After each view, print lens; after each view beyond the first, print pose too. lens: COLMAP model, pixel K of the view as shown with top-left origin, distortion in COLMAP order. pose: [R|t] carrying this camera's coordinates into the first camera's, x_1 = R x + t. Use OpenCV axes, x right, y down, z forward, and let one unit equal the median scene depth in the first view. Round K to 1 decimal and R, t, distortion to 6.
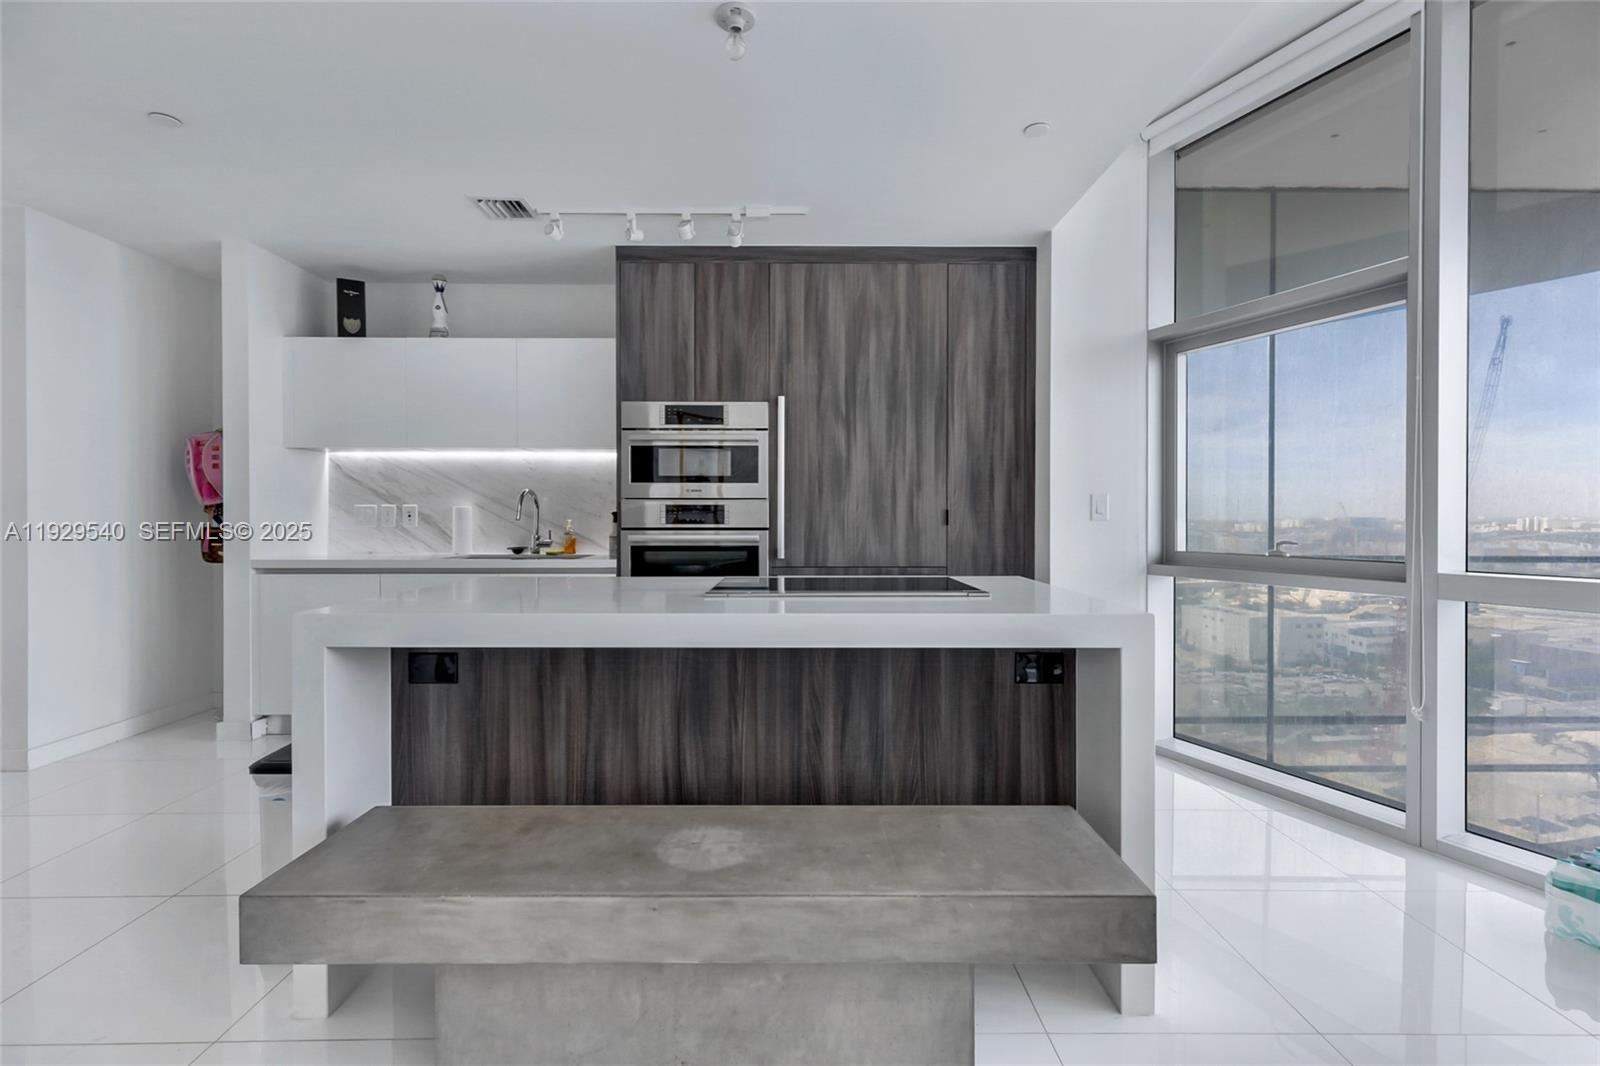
lens RADIAL K [[717.7, 0, 798.6], [0, 717.7, 520.6], [0, 0, 1]] dist [-0.000288, -0.000061]
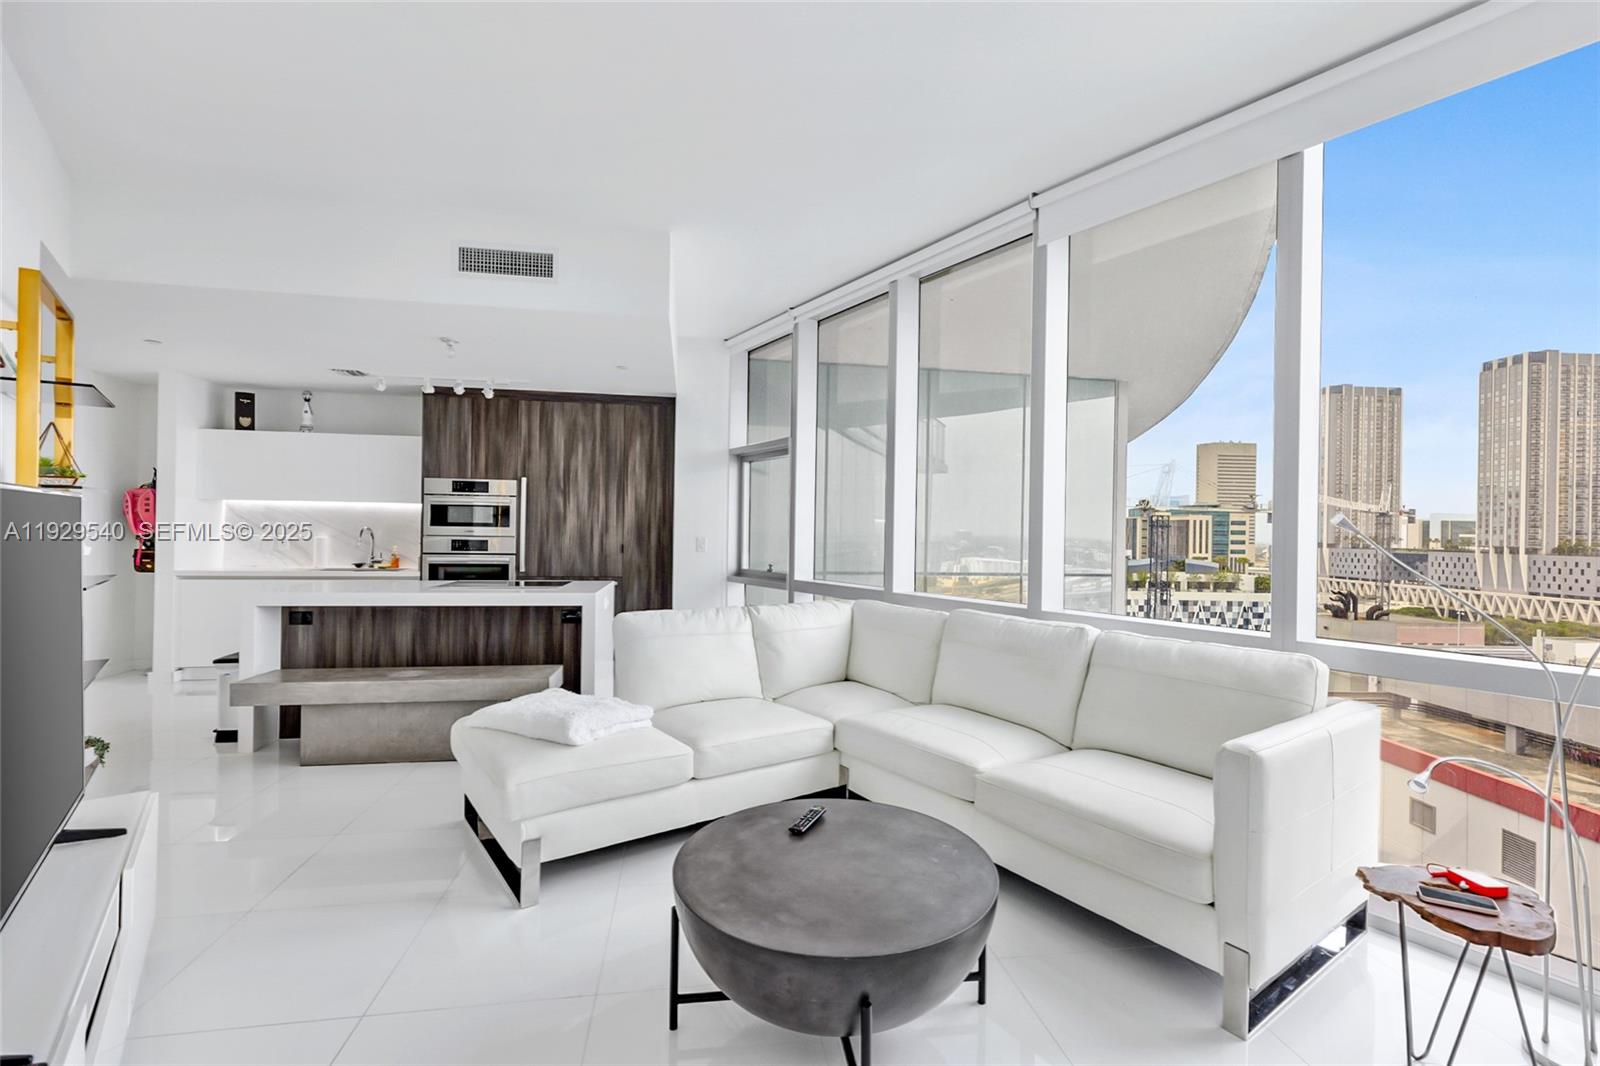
lens RADIAL K [[708.6, 0, 812.1], [0, 708.6, 531.6], [0, 0, 1]] dist [0.001602, -0.000005]
pose [[0.987280, 0.014816, 0.158300, 0.389143], [-0.014003, 0.999882, -0.006249, -0.041737], [-0.158374, 0.003953, 0.987371, -0.786469]]
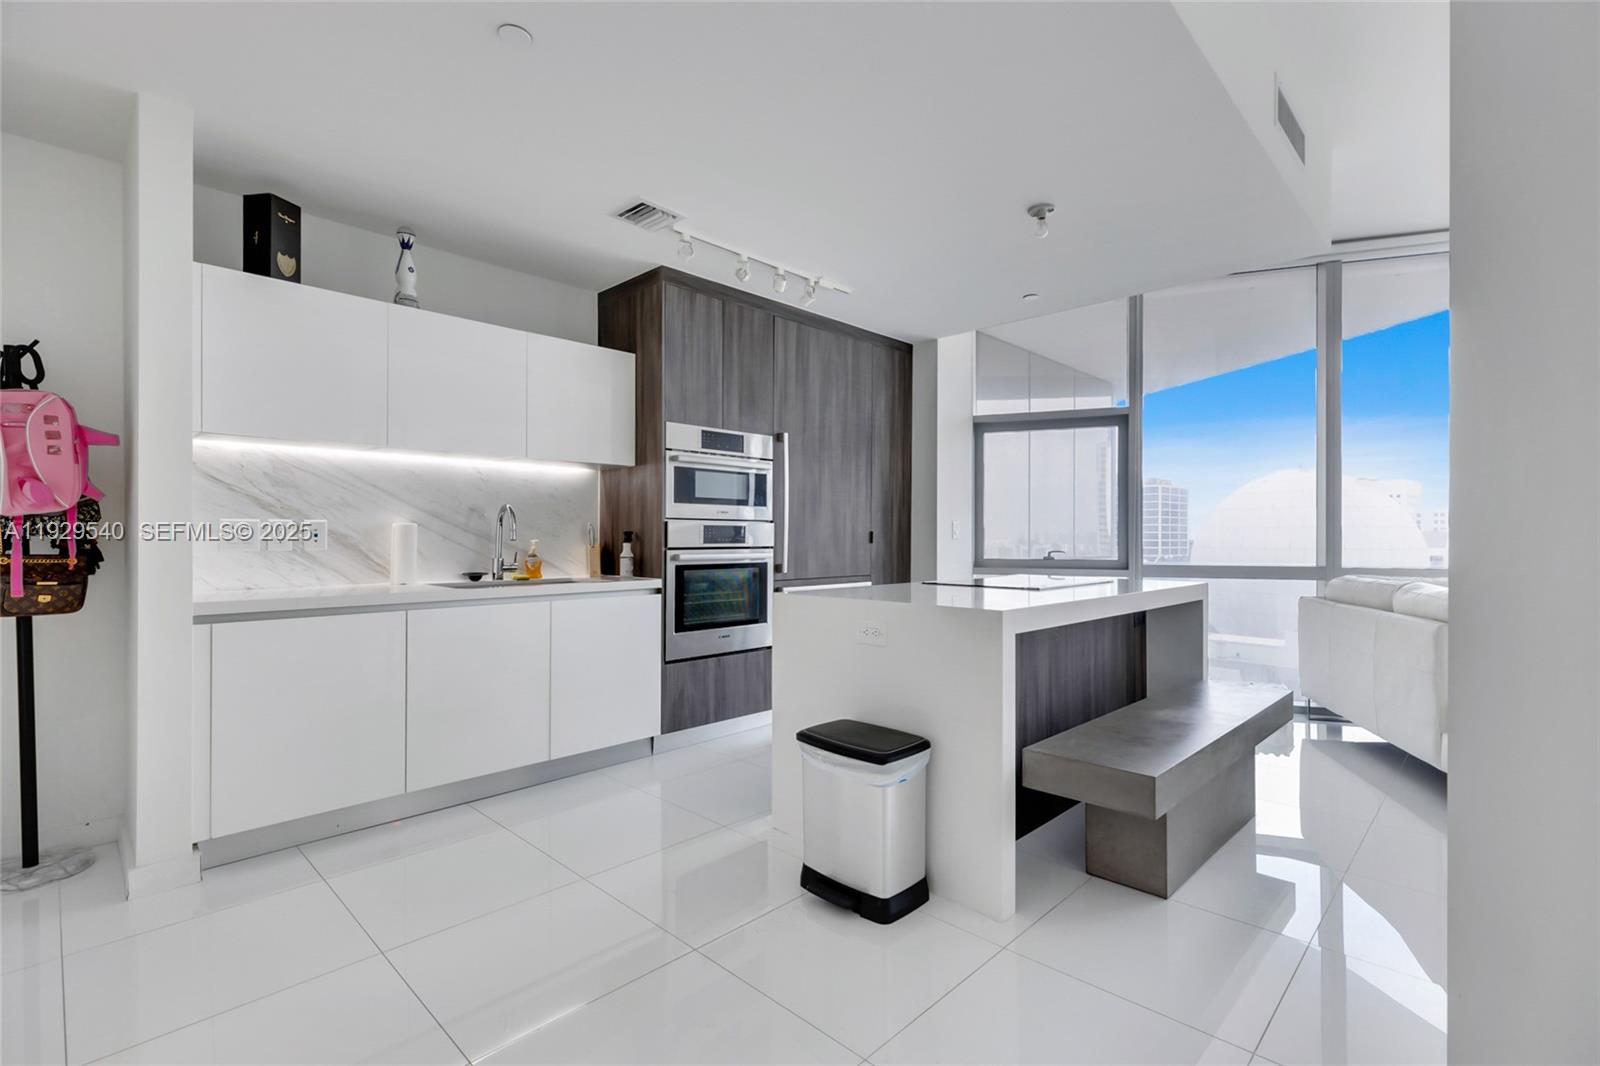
lens RADIAL K [[737.3, 0, 806.0], [0, 737.3, 528.4], [0, 0, 1]] dist [0.001600, 0.000152]
pose [[0.699673, 0.007774, 0.714421, -0.841143], [0.003651, 0.999889, -0.014456, -0.001135], [-0.714454, 0.012723, 0.699567, 0.142003]]
